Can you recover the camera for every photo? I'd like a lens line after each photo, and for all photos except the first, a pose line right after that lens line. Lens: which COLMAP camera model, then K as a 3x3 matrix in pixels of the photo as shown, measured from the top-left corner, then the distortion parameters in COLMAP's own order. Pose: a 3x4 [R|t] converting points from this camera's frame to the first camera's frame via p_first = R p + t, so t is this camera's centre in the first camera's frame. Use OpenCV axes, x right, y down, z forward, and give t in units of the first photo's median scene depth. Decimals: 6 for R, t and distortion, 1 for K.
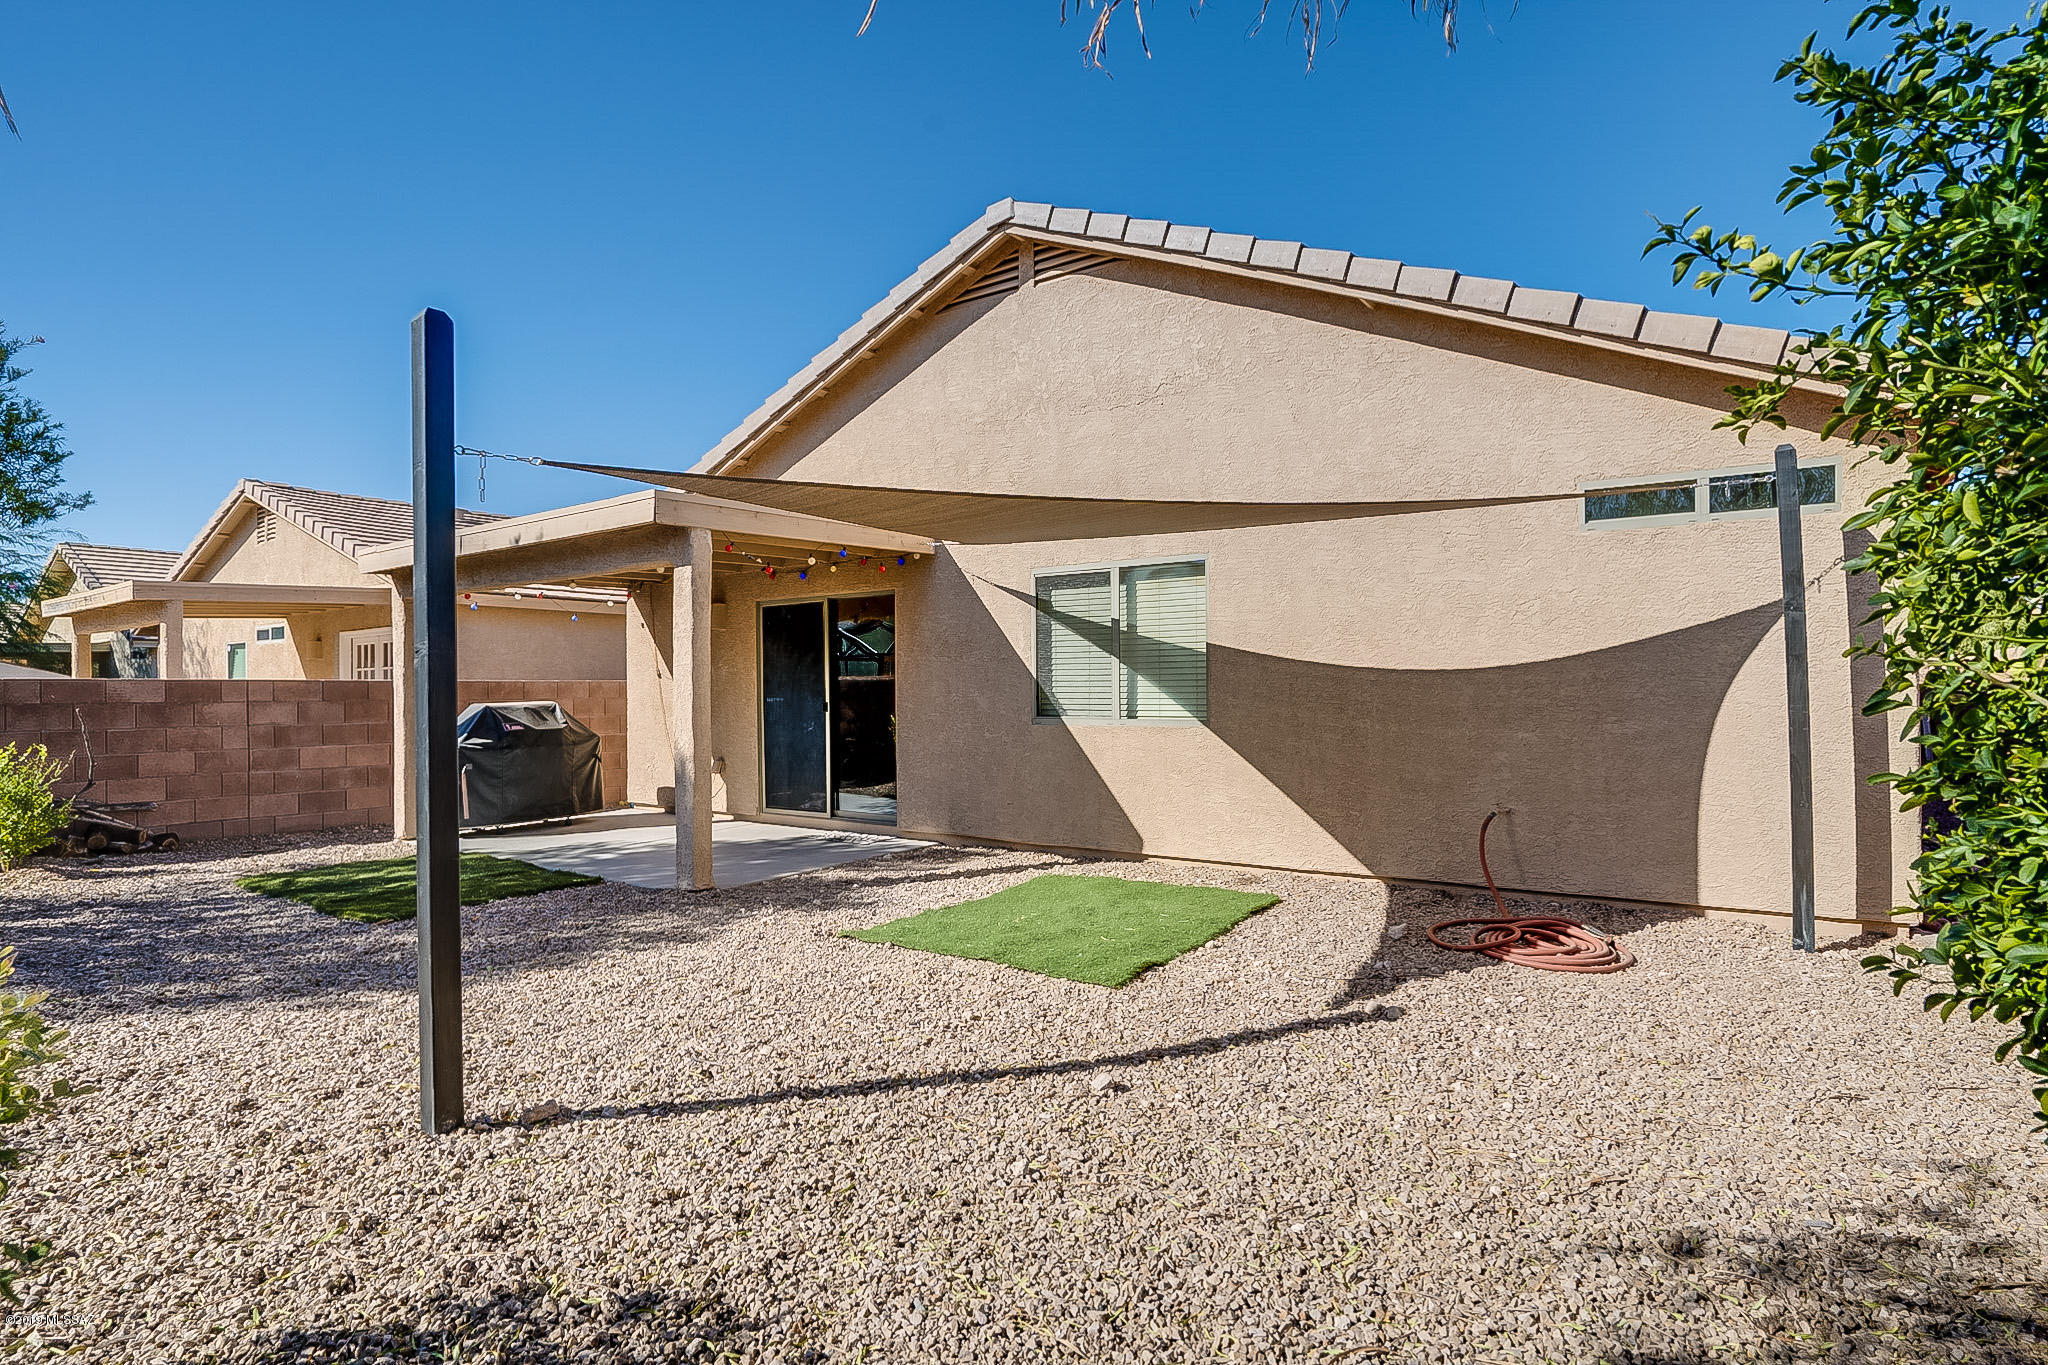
lens RADIAL K [[1038.8, 0, 1035.9], [0, 1038.8, 679.8], [0, 0, 1]] dist [-0.045933, 0.023937]
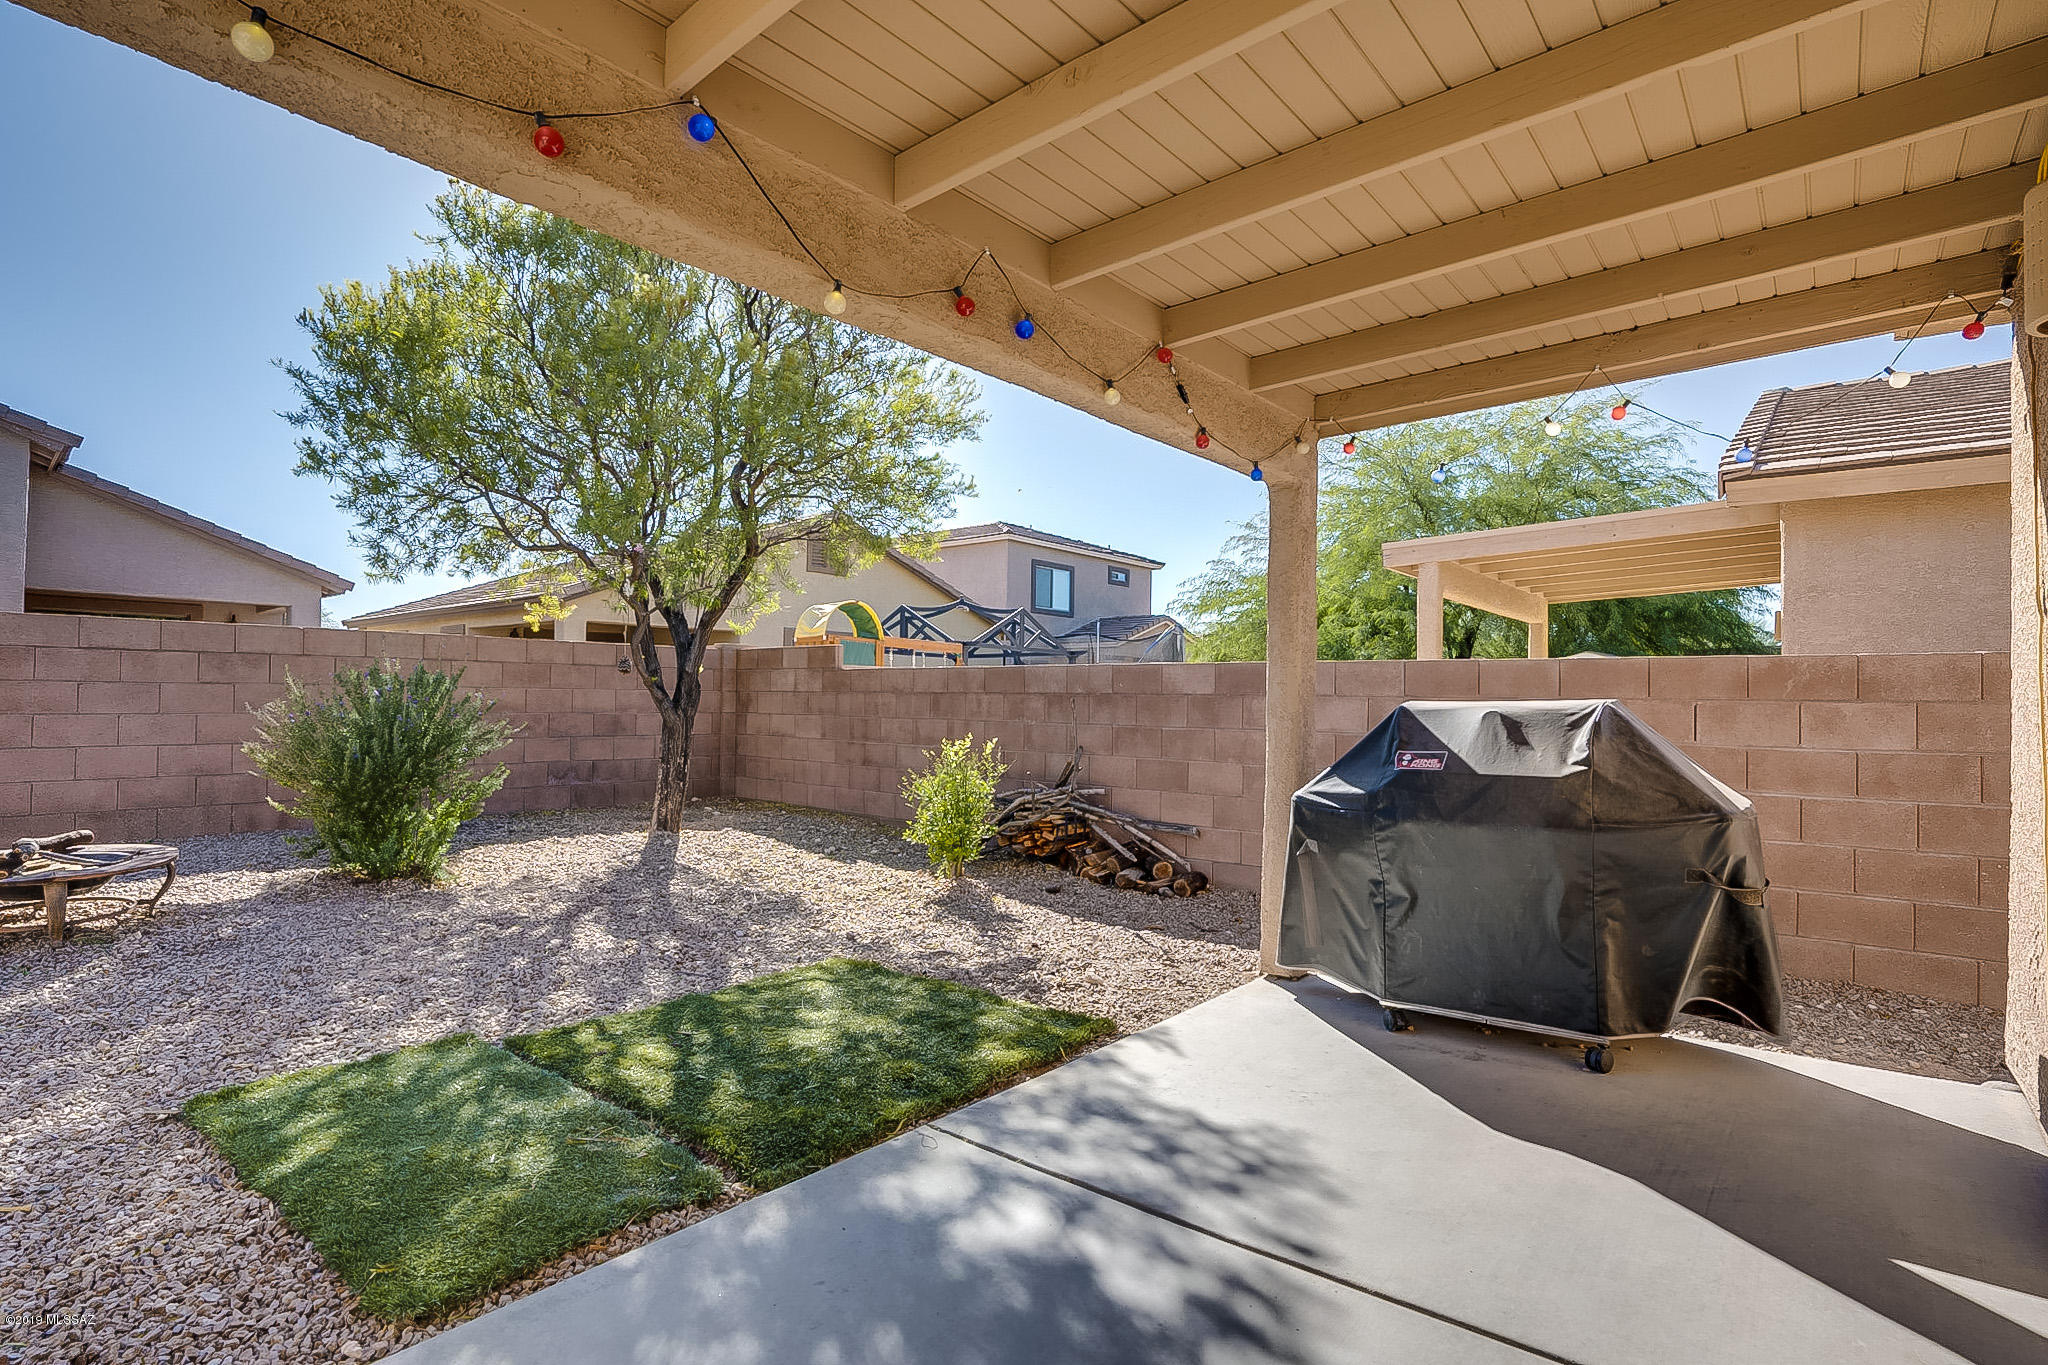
lens RADIAL K [[972.2, 0, 1030.8], [0, 972.2, 687.3], [0, 0, 1]] dist [-0.063582, 0.029457]
pose [[-0.074937, -0.005529, -0.997173, -0.162635], [-0.006608, 0.999965, -0.005048, 0.024691], [0.997166, 0.006211, -0.074971, 1.040956]]
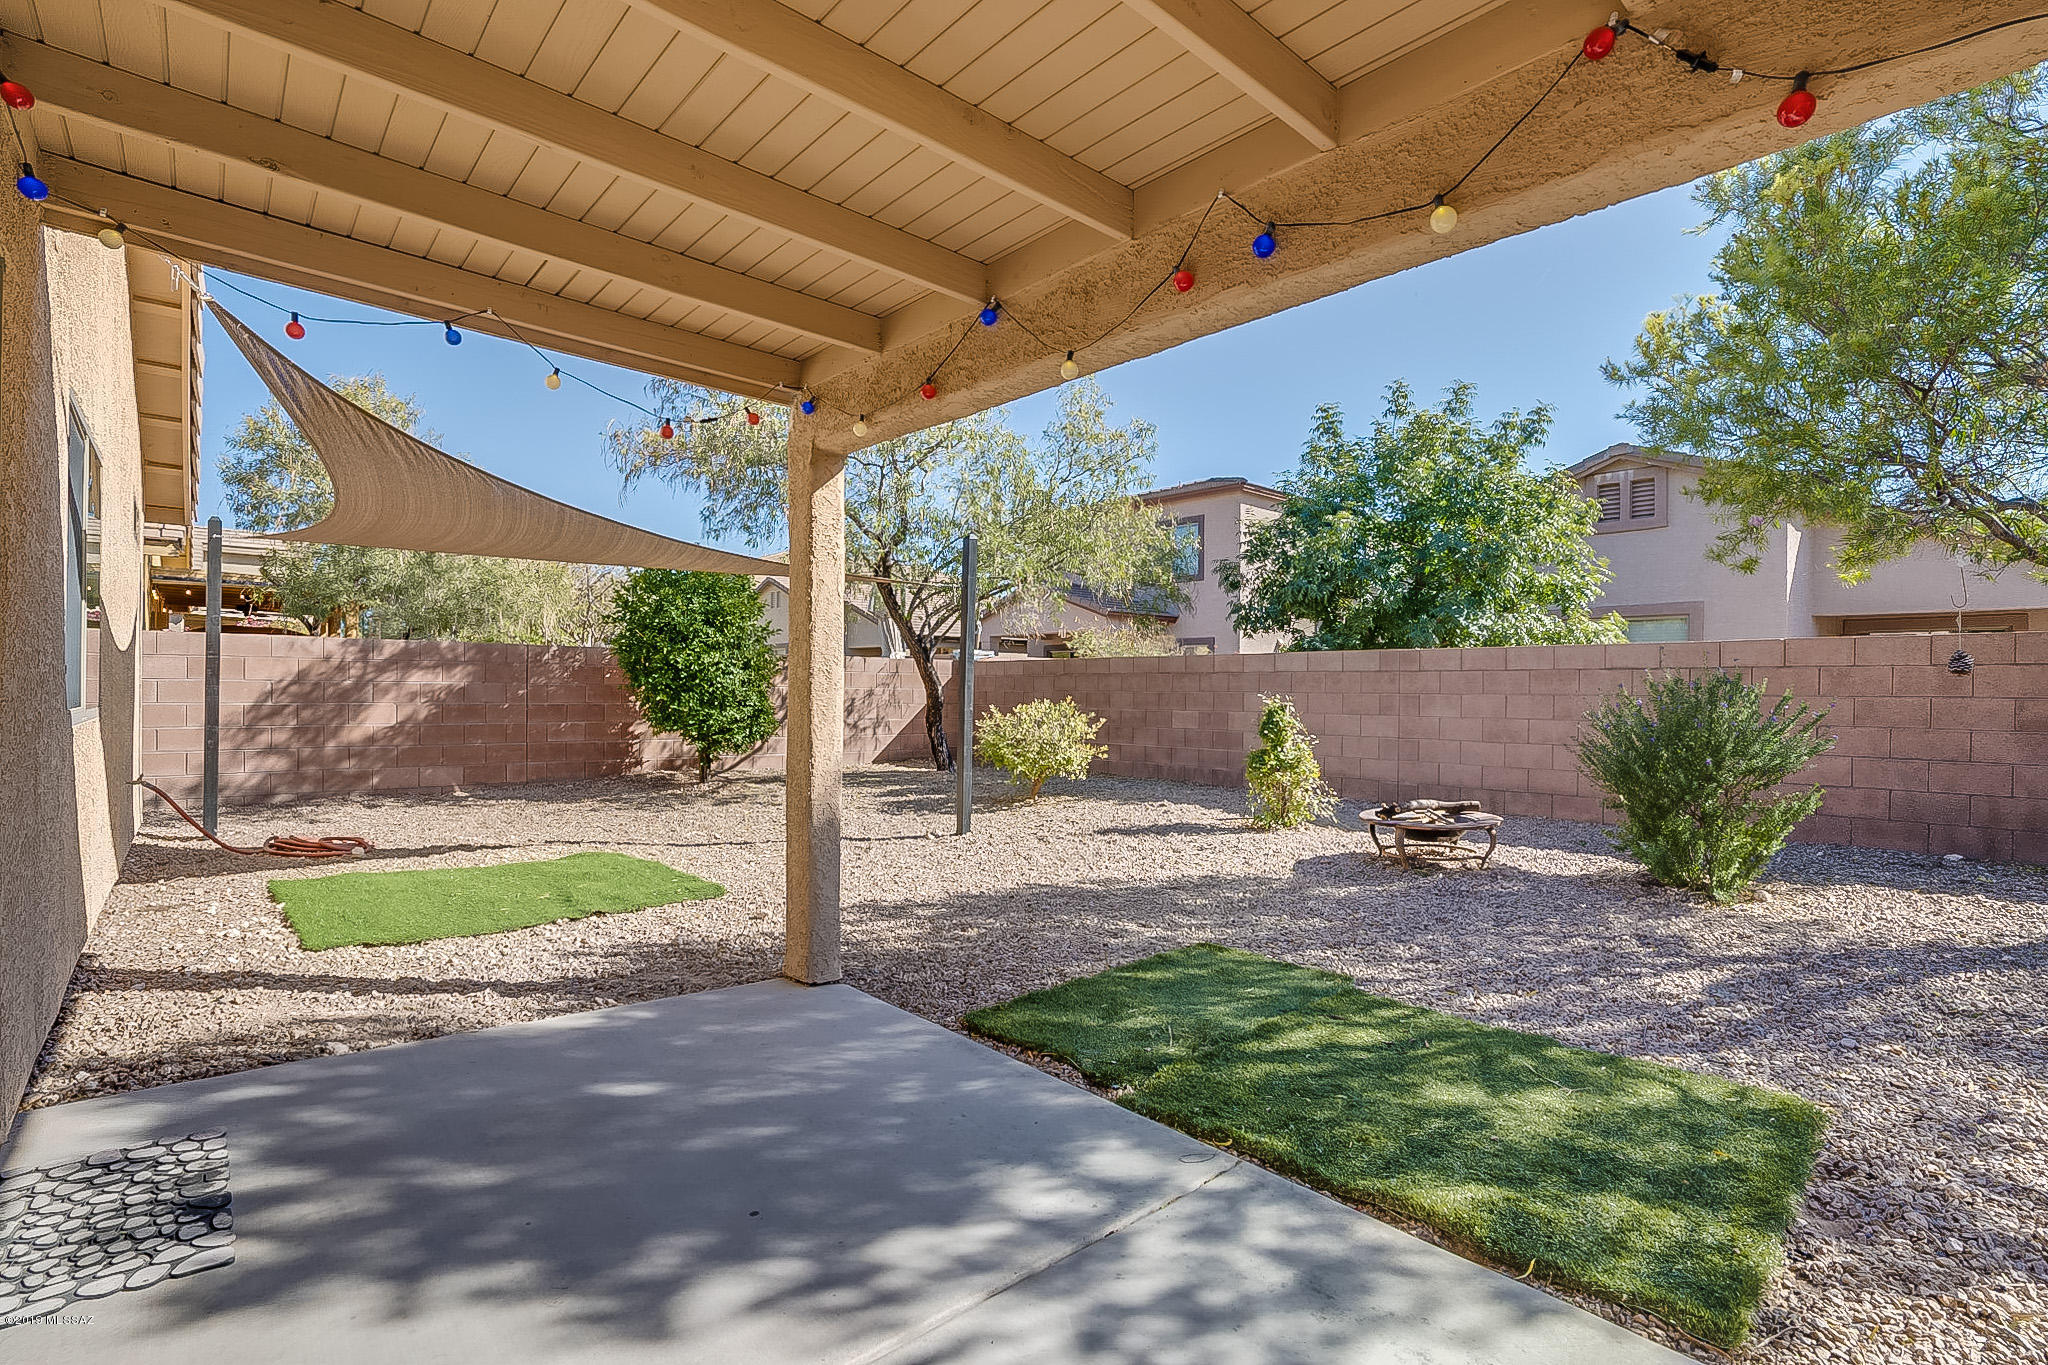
lens RADIAL K [[956.3, 0, 1037.1], [0, 956.3, 685.5], [0, 0, 1]] dist [-0.064464, 0.028421]
pose [[-0.979030, -0.000018, 0.203716, -0.489320], [-0.002956, 0.999896, -0.014119, 0.026049], [-0.203694, -0.014425, -0.978928, 1.294520]]
